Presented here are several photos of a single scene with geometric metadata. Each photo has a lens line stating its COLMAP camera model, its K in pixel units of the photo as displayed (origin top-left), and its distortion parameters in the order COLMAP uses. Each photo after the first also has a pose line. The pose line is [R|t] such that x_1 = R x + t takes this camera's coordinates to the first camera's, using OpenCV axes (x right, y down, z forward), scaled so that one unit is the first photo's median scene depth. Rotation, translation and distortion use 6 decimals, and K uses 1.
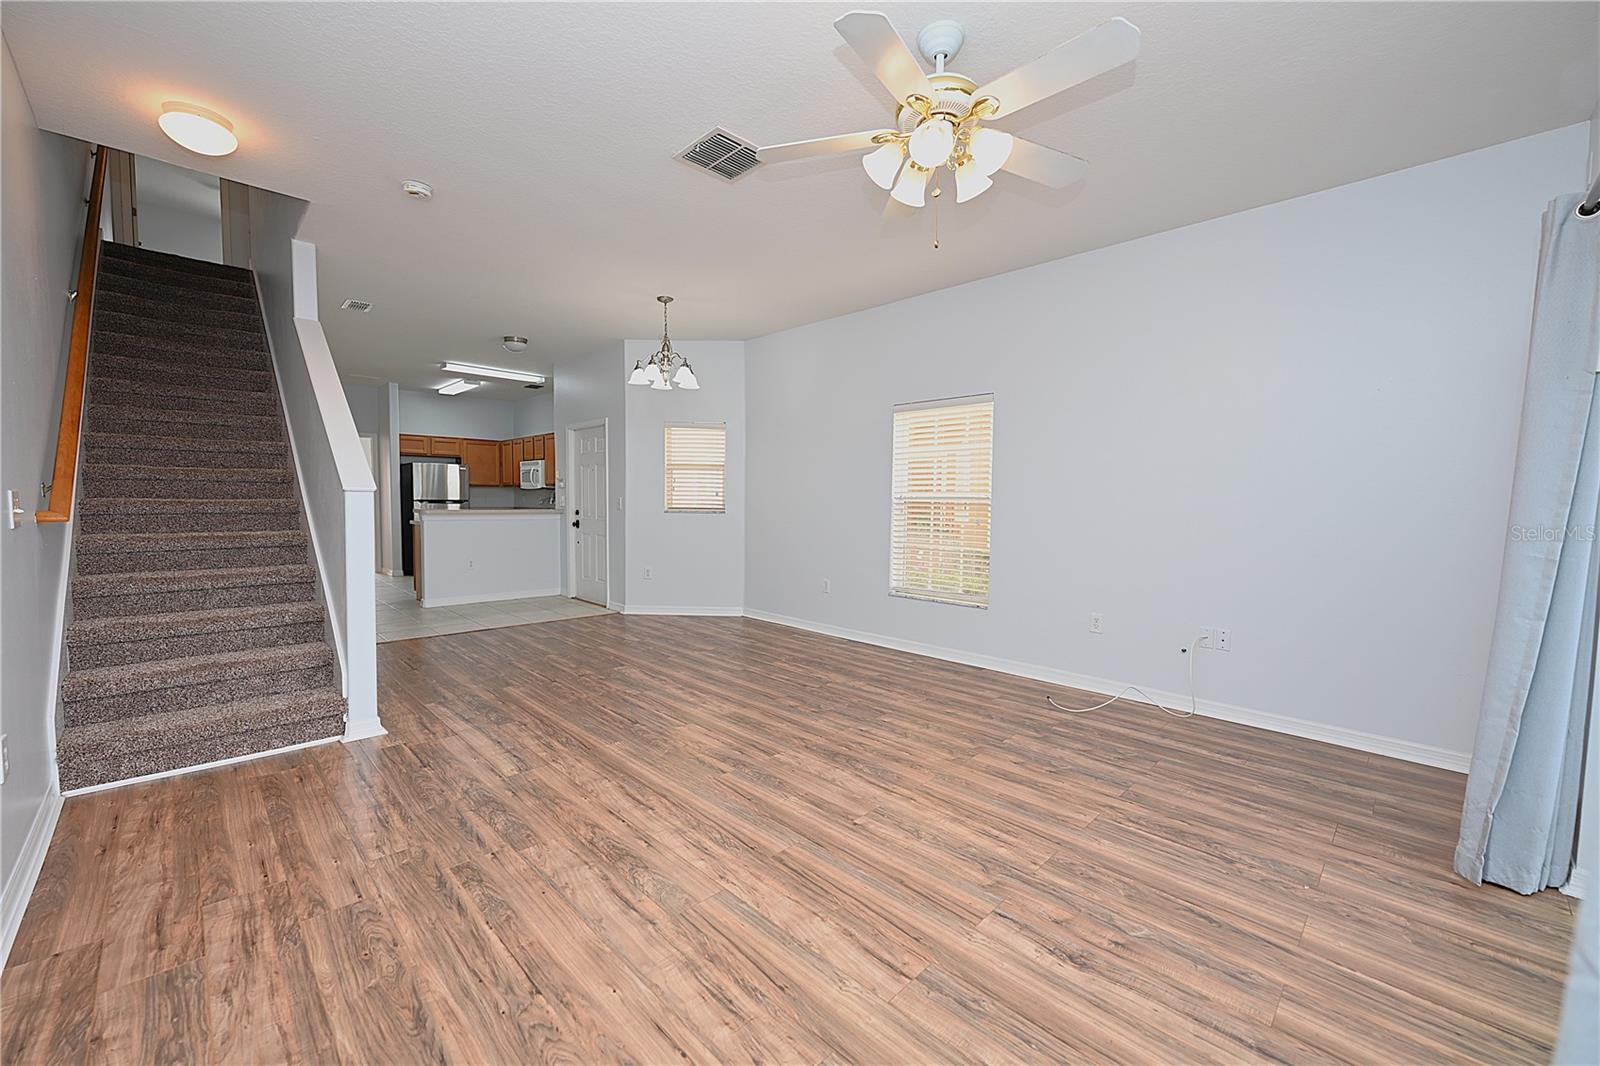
lens RADIAL K [[629.6, 0, 795.6], [0, 629.6, 535.2], [0, 0, 1]] dist [-0.000348, -0.000204]
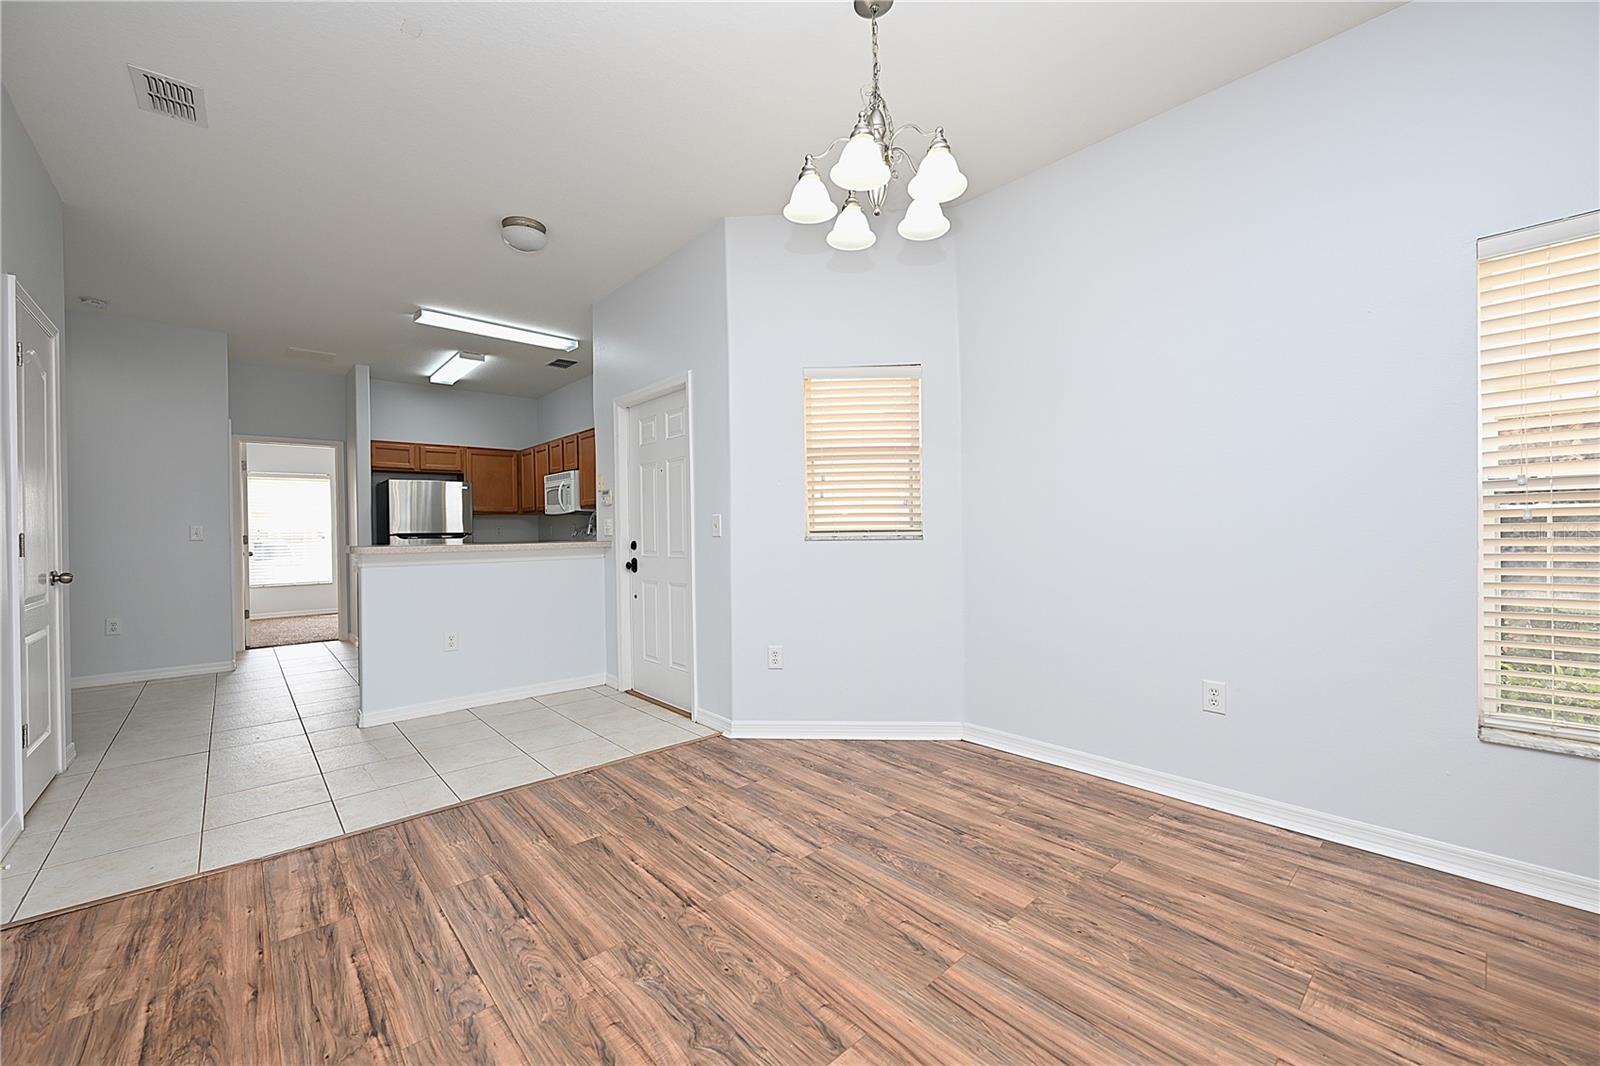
lens RADIAL K [[629.6, 0, 799.0], [0, 629.6, 533.3], [0, 0, 1]] dist [-0.000348, -0.000204]
pose [[0.998720, -0.026063, -0.043340, -0.316405], [0.023747, 0.998306, -0.053109, -0.023783], [0.044650, 0.052012, 0.997648, 0.795904]]
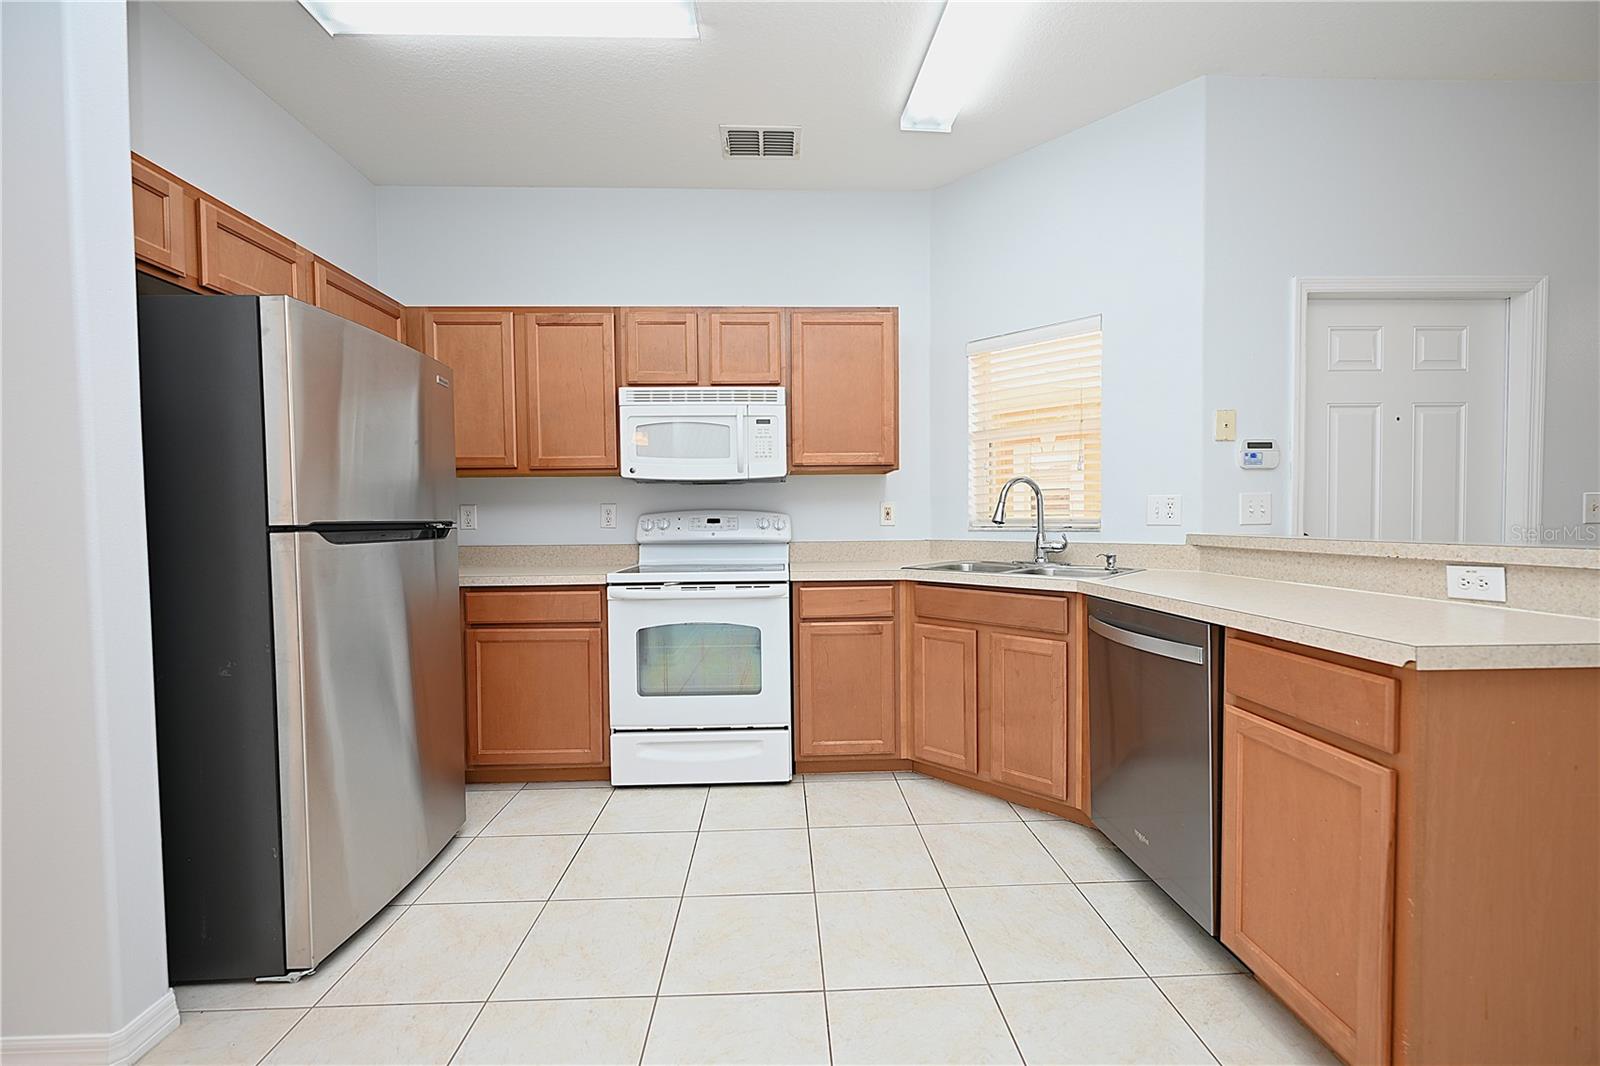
lens RADIAL K [[629.6, 0, 799.8], [0, 629.6, 536.6], [0, 0, 1]] dist [-0.000348, -0.000204]
pose [[0.673788, -0.040679, 0.737804, -1.490178], [0.059937, 0.998202, 0.000300, -0.104679], [-0.736490, 0.044020, 0.675015, 1.846747]]
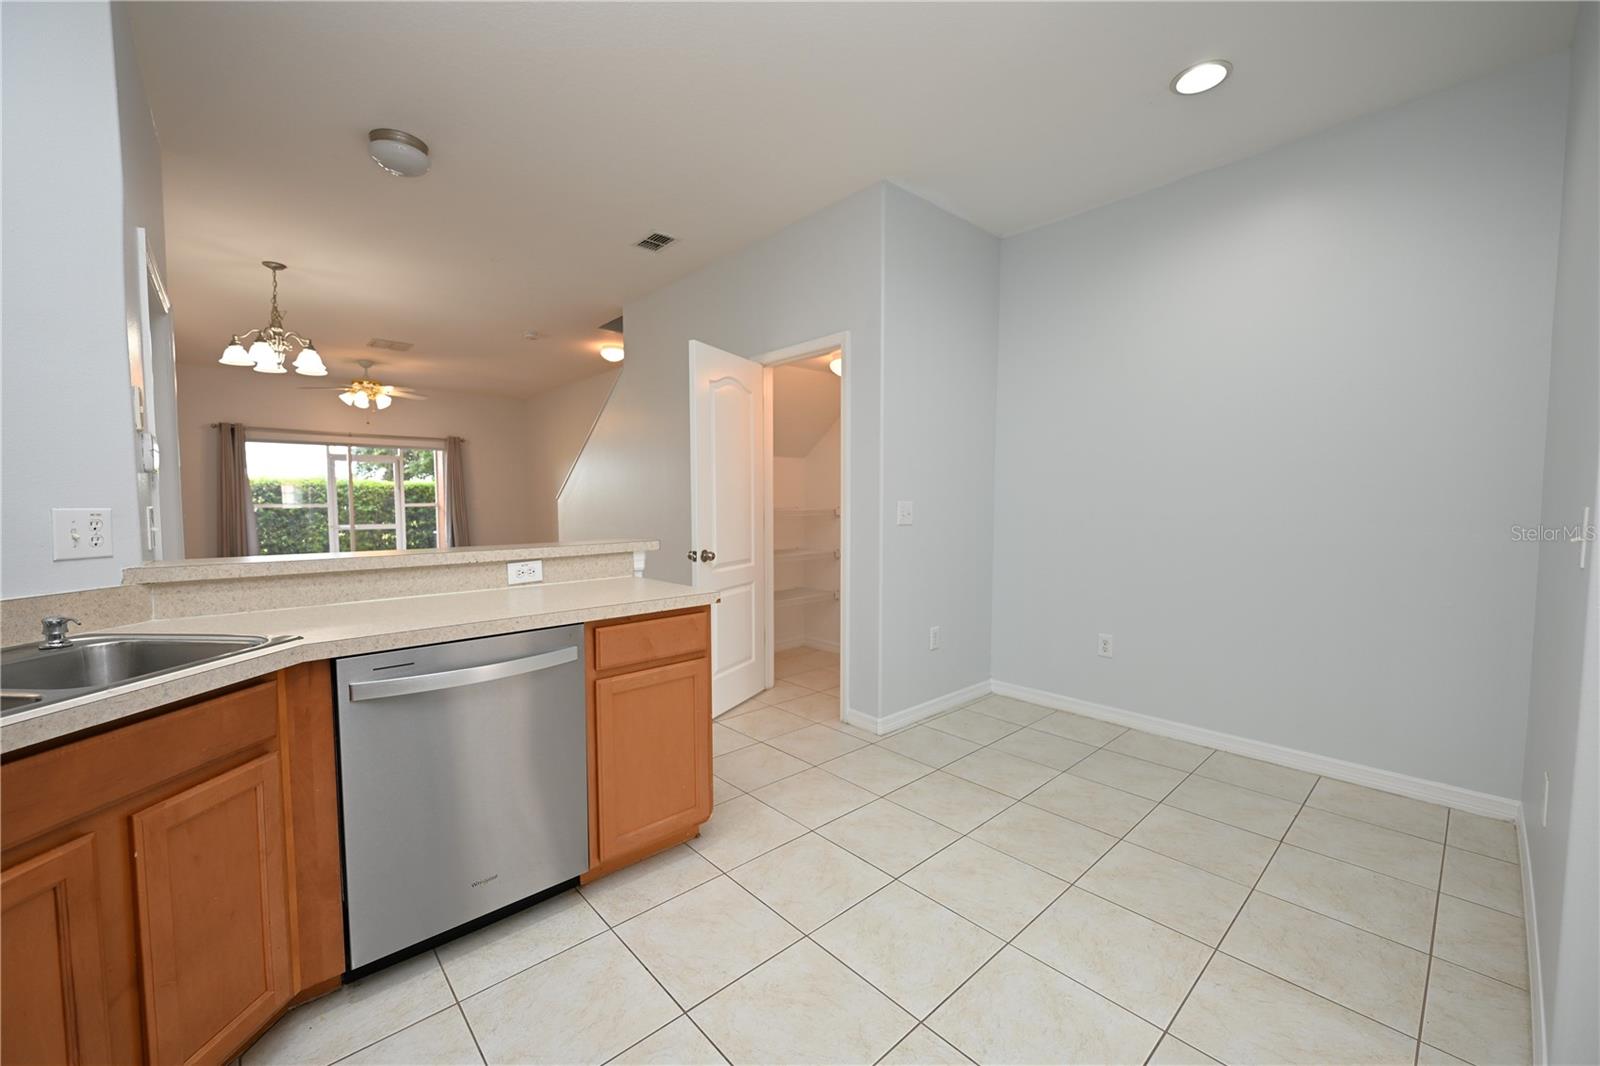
lens RADIAL K [[629.6, 0, 798.8], [0, 629.6, 536.5], [0, 0, 1]] dist [-0.000348, -0.000204]
pose [[-0.999223, -0.016046, 0.035987, -1.215408], [-0.011694, 0.992941, 0.118033, -0.158935], [-0.037627, 0.117521, -0.992357, 2.380795]]
